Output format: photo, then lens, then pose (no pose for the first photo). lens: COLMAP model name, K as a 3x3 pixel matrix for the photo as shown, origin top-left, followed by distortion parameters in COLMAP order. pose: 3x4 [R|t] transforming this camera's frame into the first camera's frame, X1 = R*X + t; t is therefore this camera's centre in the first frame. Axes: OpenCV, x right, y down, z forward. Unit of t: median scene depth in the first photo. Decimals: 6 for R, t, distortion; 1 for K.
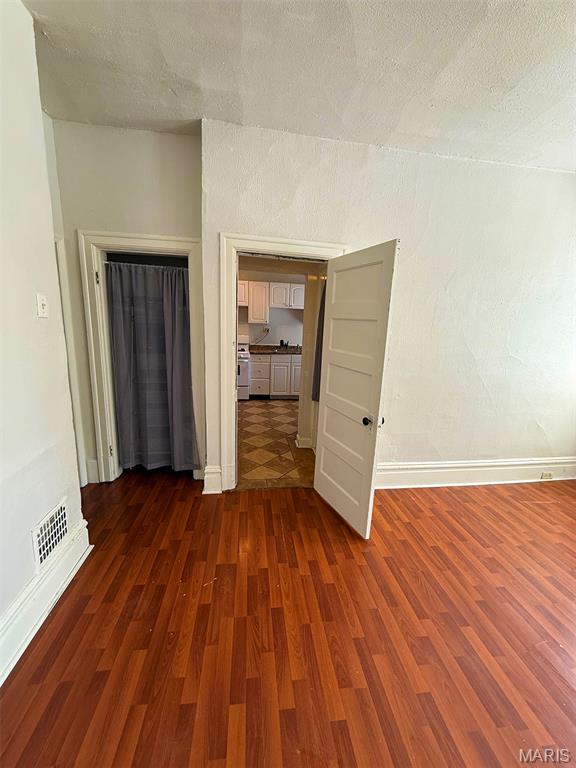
lens RADIAL K [[305.0, 0, 288.0], [0, 305.0, 384.0], [0, 0, 1]] dist [-0.000331, 0.000039]
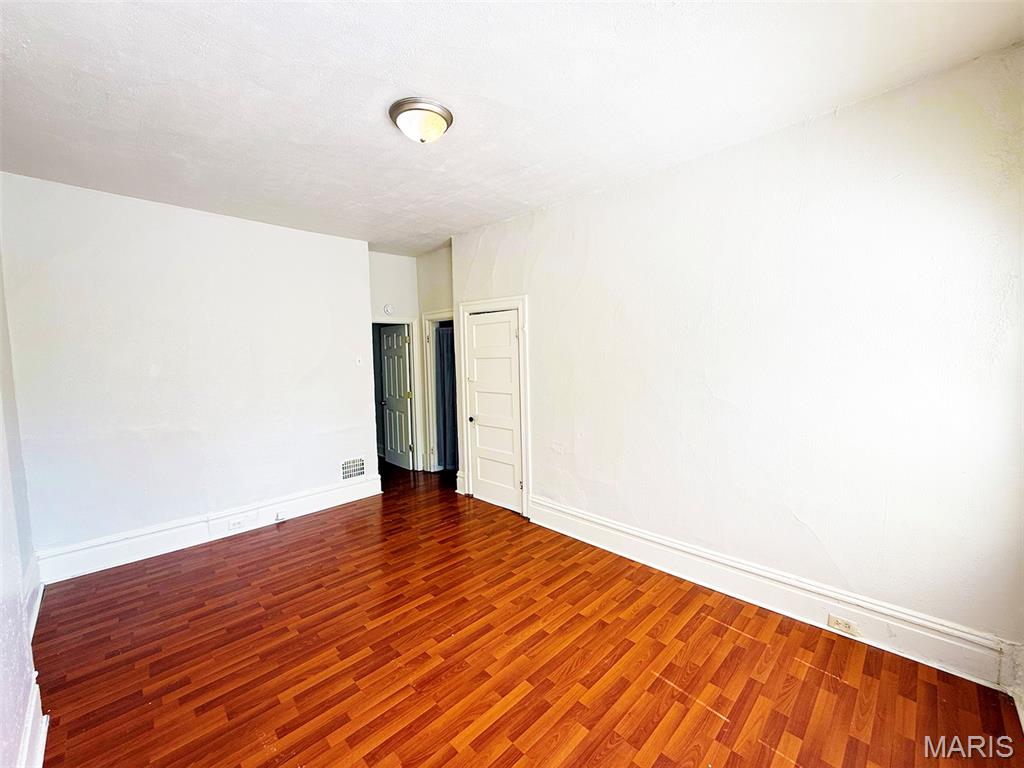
lens RADIAL K [[410.2, 0, 510.5], [0, 410.2, 384.7], [0, 0, 1]] dist [-0.000508, -0.000020]
pose [[0.602091, 0.010650, -0.798357, 1.406078], [-0.114885, 0.990661, -0.073427, 0.004472], [0.790119, 0.135929, 0.597691, 0.070048]]
